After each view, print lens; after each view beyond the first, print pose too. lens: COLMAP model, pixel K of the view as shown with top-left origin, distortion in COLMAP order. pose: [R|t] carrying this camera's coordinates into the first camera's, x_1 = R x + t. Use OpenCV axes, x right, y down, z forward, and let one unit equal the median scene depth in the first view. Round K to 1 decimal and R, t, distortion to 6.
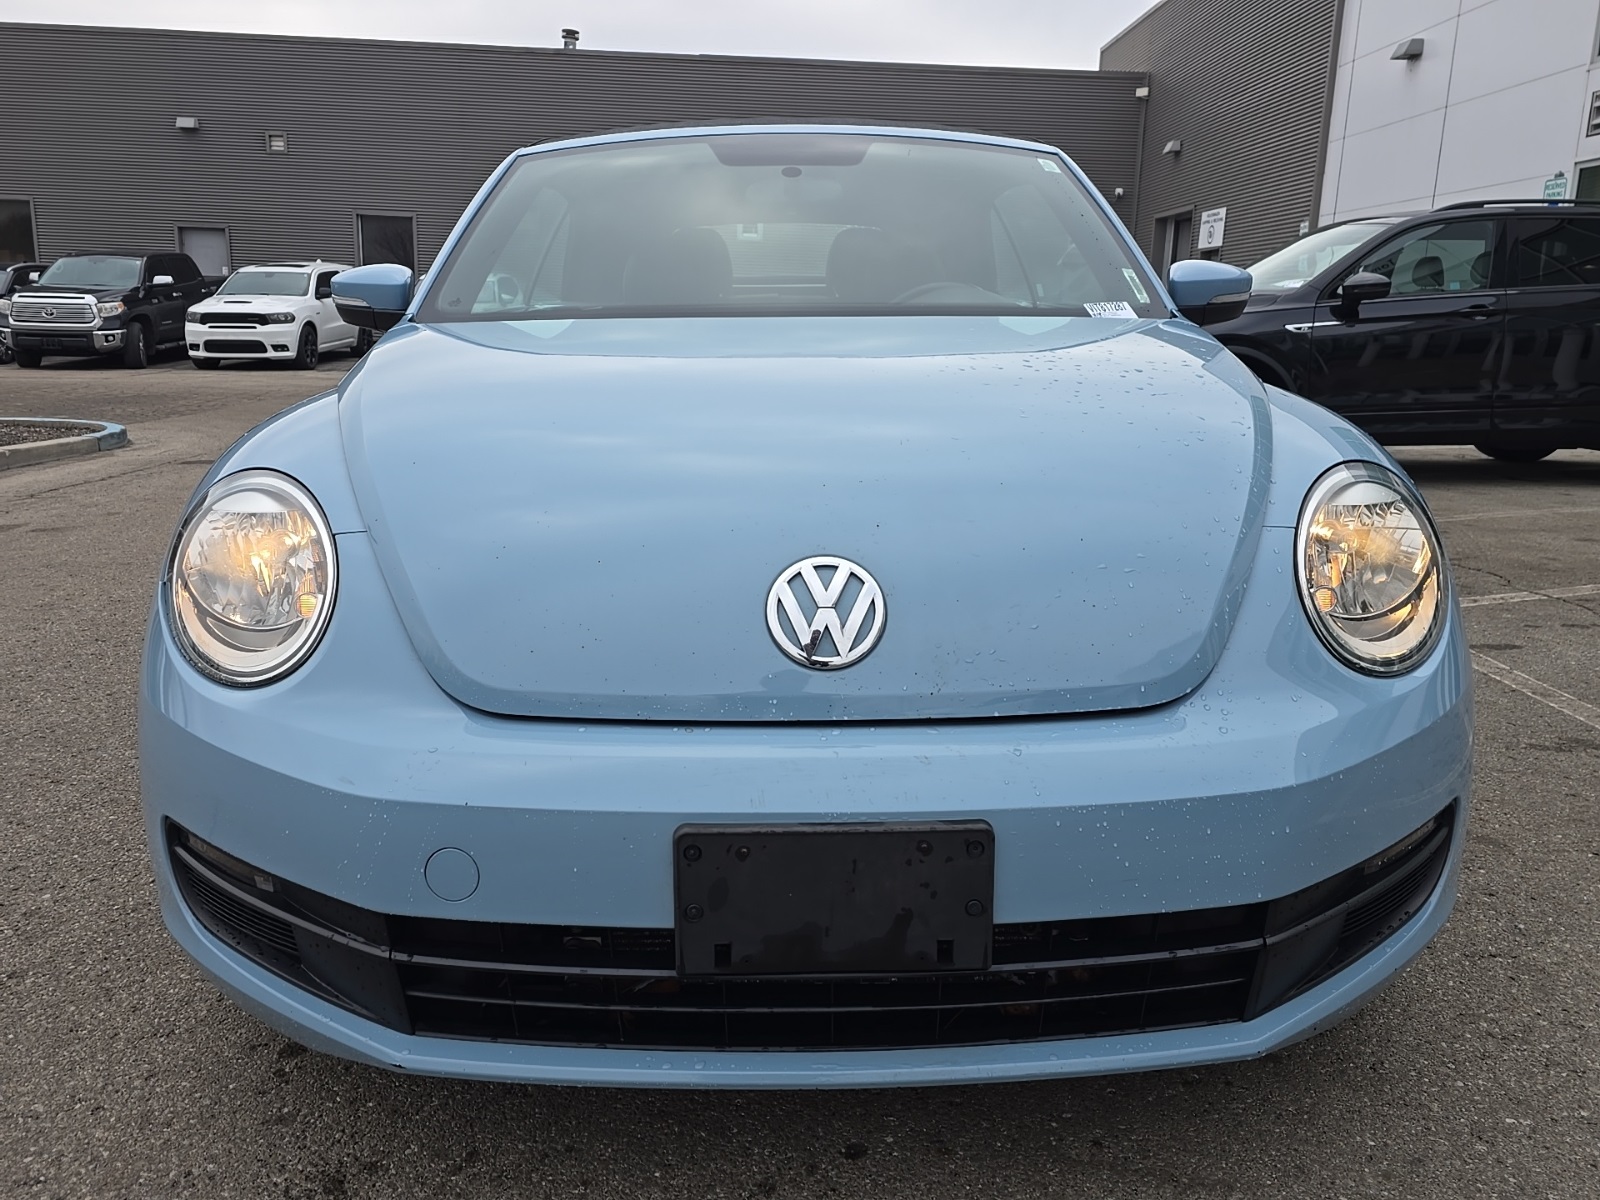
lens RADIAL K [[1263.9, 0, 806.7], [0, 1263.9, 598.0], [0, 0, 1]] dist [0.034044, -0.012462]
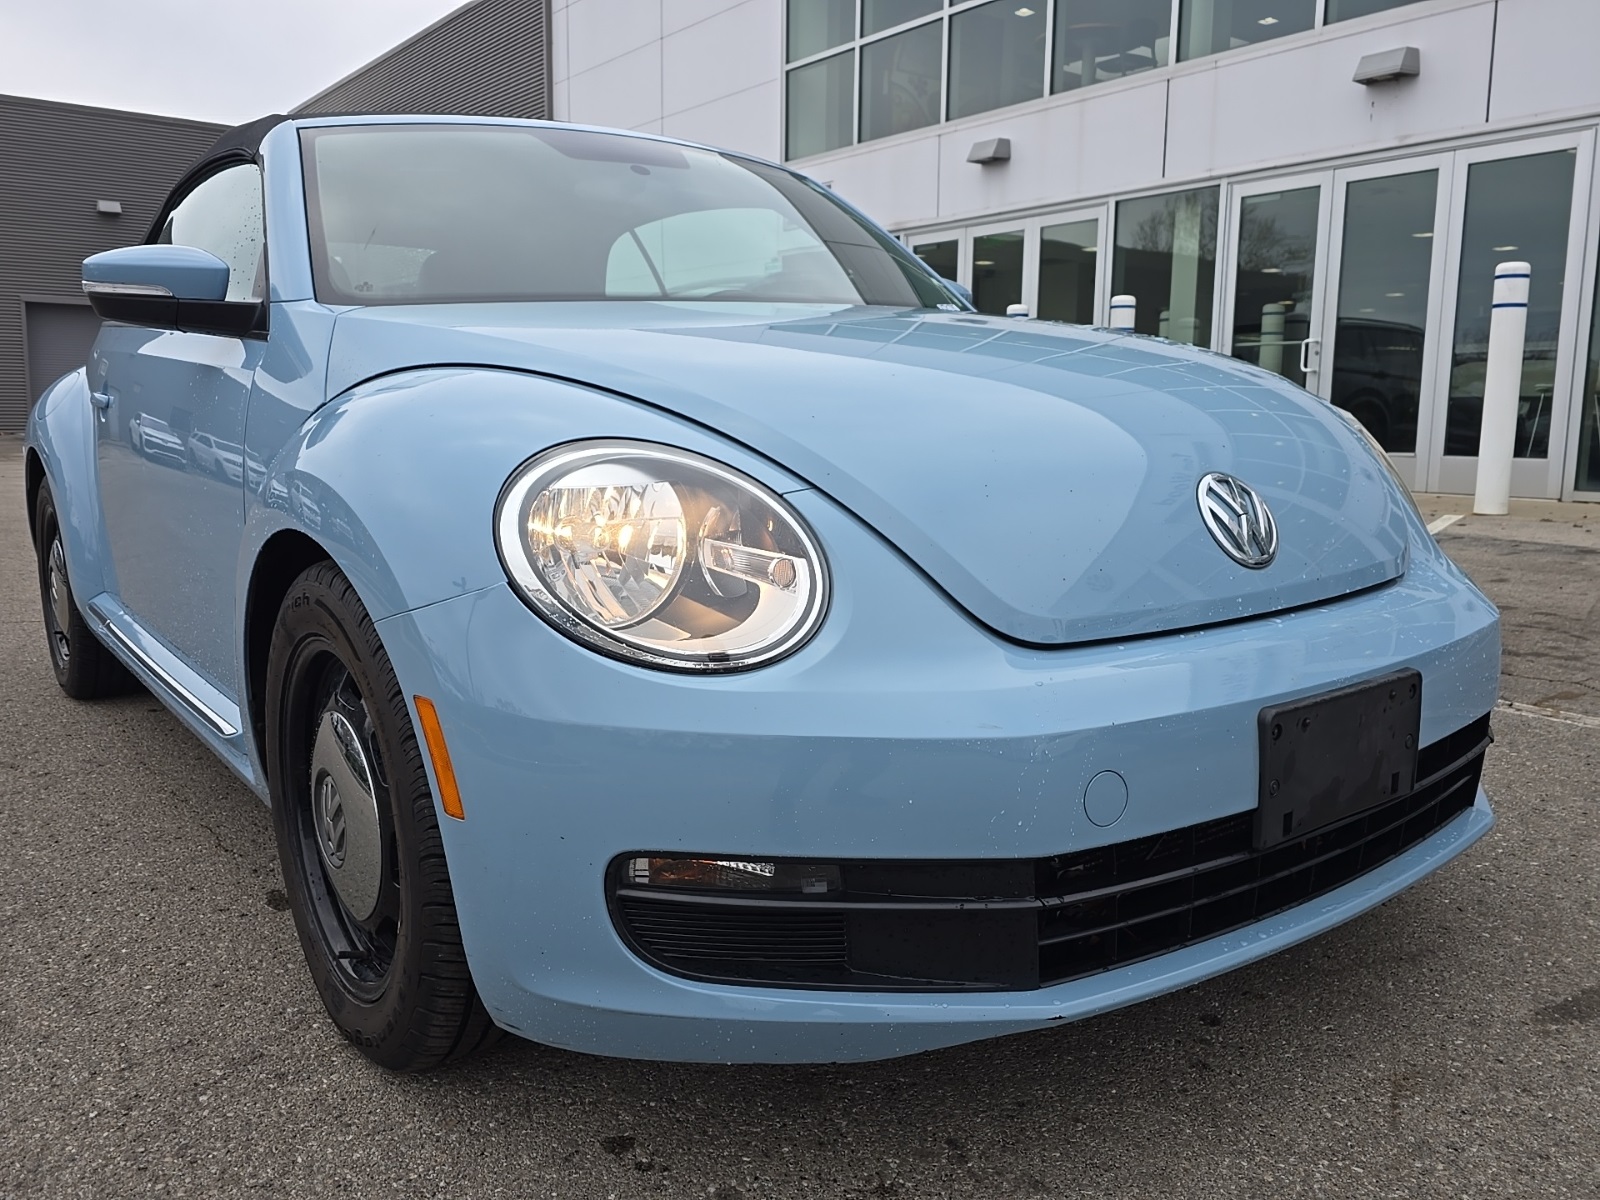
lens RADIAL K [[1263.9, 0, 806.7], [0, 1263.9, 598.0], [0, 0, 1]] dist [0.034044, -0.012462]
pose [[0.814462, -0.106998, 0.570266, -0.987887], [0.138110, 0.990351, -0.011433, 0.041079], [-0.563540, 0.088071, 0.821381, 0.298365]]
